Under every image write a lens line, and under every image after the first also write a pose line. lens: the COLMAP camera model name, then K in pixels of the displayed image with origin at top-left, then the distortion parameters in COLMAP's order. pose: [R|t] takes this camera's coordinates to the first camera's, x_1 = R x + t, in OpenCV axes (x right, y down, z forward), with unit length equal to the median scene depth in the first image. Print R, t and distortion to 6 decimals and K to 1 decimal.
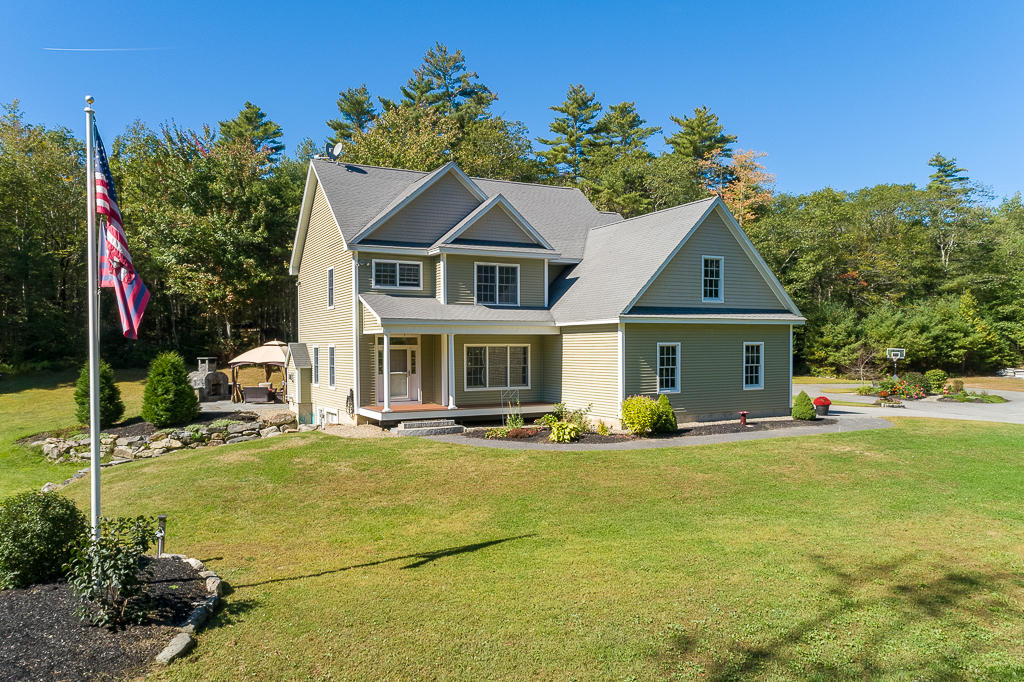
lens RADIAL K [[716.6, 0, 502.8], [0, 716.6, 342.1], [0, 0, 1]] dist [0.035997, 0.008874]
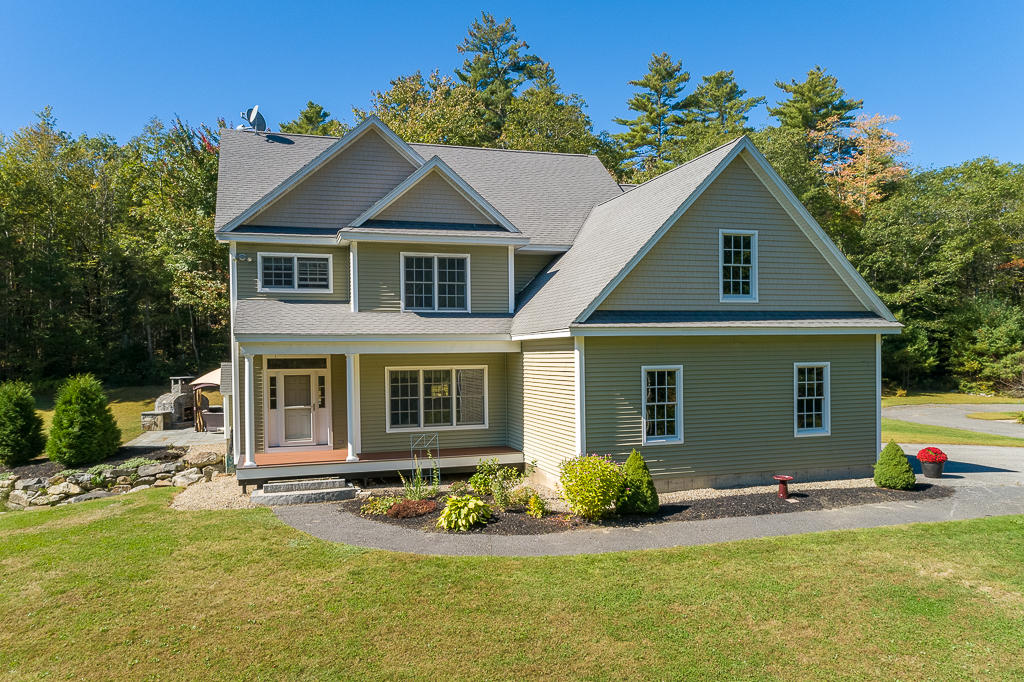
lens RADIAL K [[716.6, 0, 508.3], [0, 716.6, 347.3], [0, 0, 1]] dist [0.035997, 0.008874]
pose [[0.984974, -0.008631, -0.172490, 0.176766], [0.008563, 0.999963, -0.001143, -0.013963], [0.172493, -0.000351, 0.985011, 0.290630]]
